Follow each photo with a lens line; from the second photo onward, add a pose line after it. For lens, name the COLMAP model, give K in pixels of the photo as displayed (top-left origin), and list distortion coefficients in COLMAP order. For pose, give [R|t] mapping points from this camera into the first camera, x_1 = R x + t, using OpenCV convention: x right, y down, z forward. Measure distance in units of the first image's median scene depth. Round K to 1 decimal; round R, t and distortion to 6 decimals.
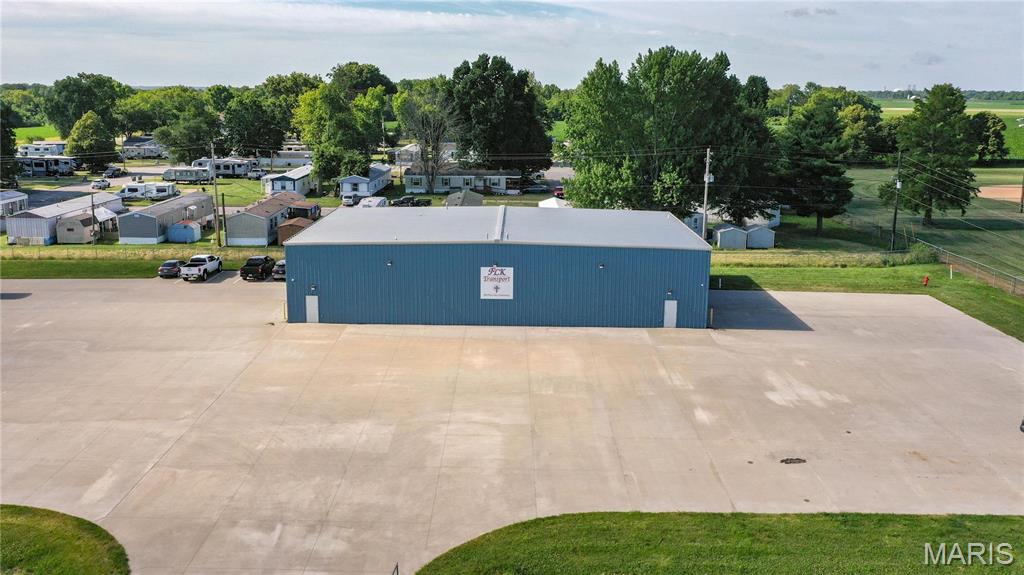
lens RADIAL K [[894.7, 0, 513.4], [0, 894.7, 264.8], [0, 0, 1]] dist [0.010353, 0.007169]
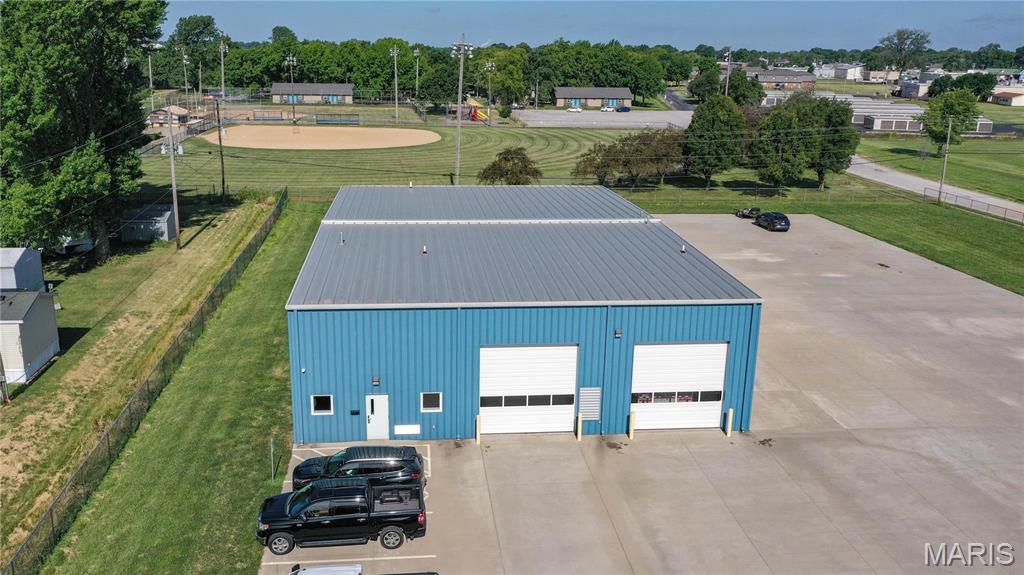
lens RADIAL K [[860.1, 0, 486.3], [0, 860.1, 287.0], [0, 0, 1]] dist [0.006479, 0.004067]
pose [[-0.103450, -0.276592, 0.955403, -0.950823], [0.174625, 0.940586, 0.291211, -0.279137], [-0.979186, 0.196963, -0.049004, 1.492051]]
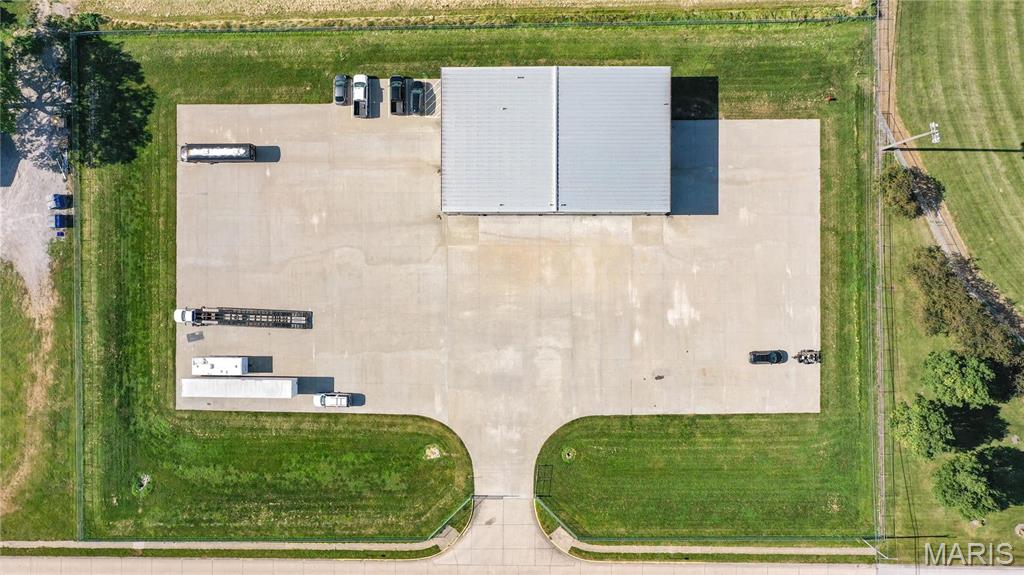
lens RADIAL K [[836.7, 0, 512.0], [0, 836.7, 287.5], [0, 0, 1]] dist [0.000265, -0.001592]
pose [[0.999730, -0.009766, -0.021086, -0.094907], [0.022509, 0.181542, 0.983126, -2.124420], [-0.005774, -0.983335, 0.181713, 0.653274]]
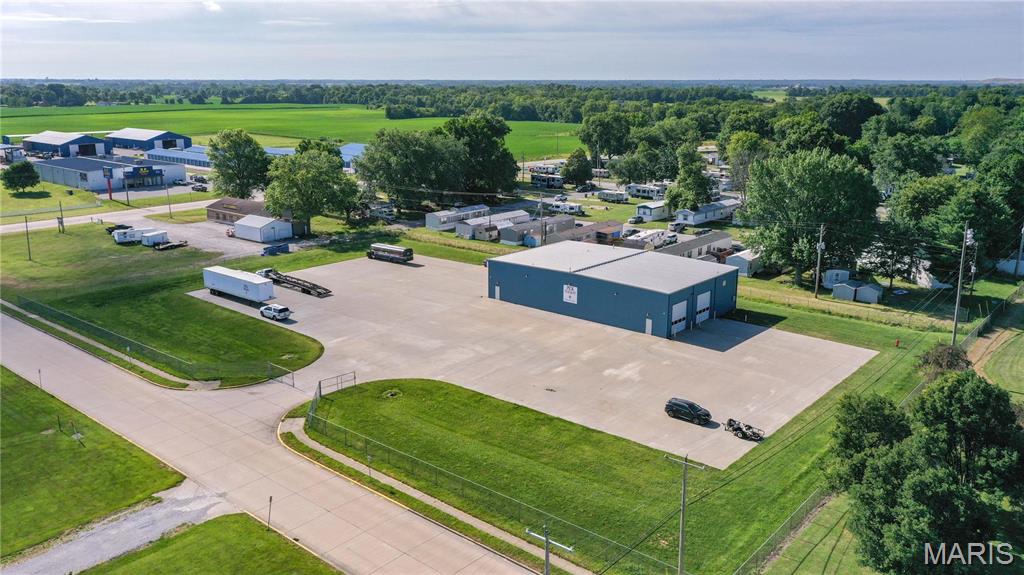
lens RADIAL K [[836.7, 0, 512.0], [0, 836.7, 287.5], [0, 0, 1]] dist [0.000265, -0.001592]
pose [[0.762729, 0.149843, -0.629119, 1.252540], [-0.117810, 0.988704, 0.092659, -0.179739], [0.635897, 0.003443, 0.771766, -0.560252]]
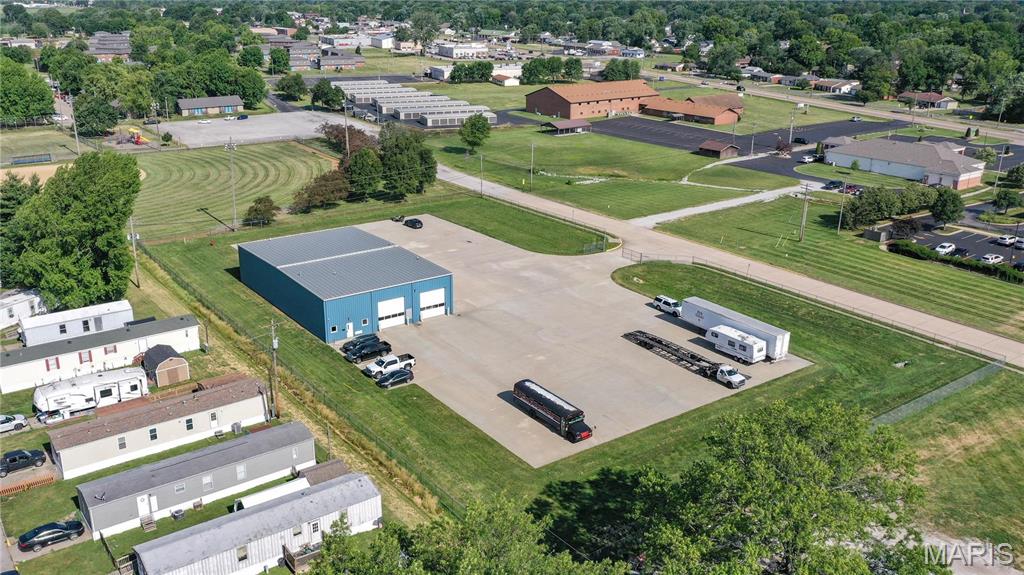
lens RADIAL K [[860.1, 0, 486.3], [0, 860.1, 287.0], [0, 0, 1]] dist [0.006479, 0.004067]
pose [[-0.583476, -0.272907, 0.764903, -2.133969], [0.146750, 0.890915, 0.429808, -0.969488], [-0.798761, 0.363032, -0.479779, 2.285774]]
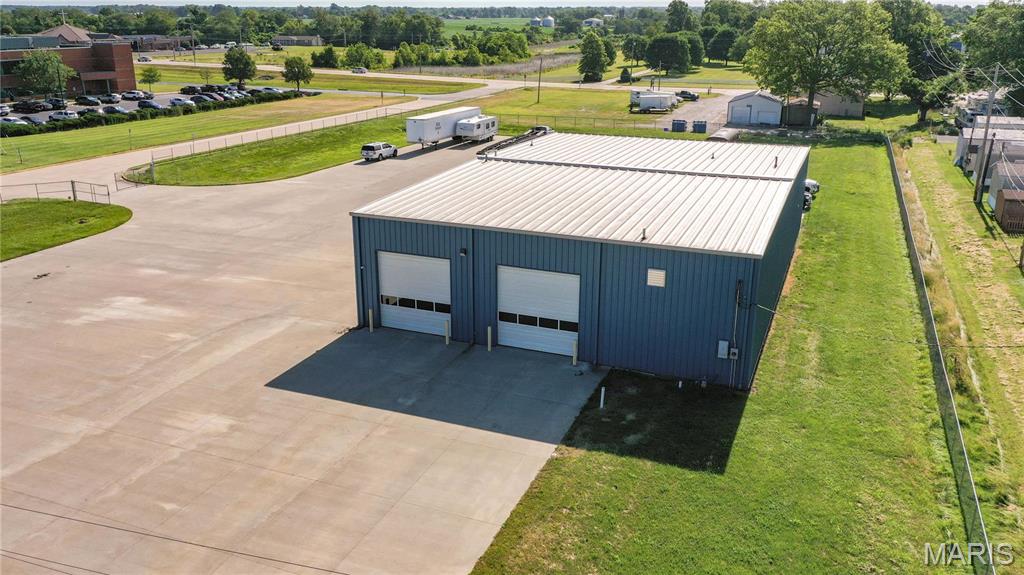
lens RADIAL K [[836.7, 0, 512.0], [0, 836.7, 287.5], [0, 0, 1]] dist [0.000265, -0.001592]
pose [[-0.365640, 0.281994, -0.887010, 0.946011], [-0.185670, 0.911747, 0.366394, -0.279588], [0.912049, 0.298660, -0.281013, 1.624520]]
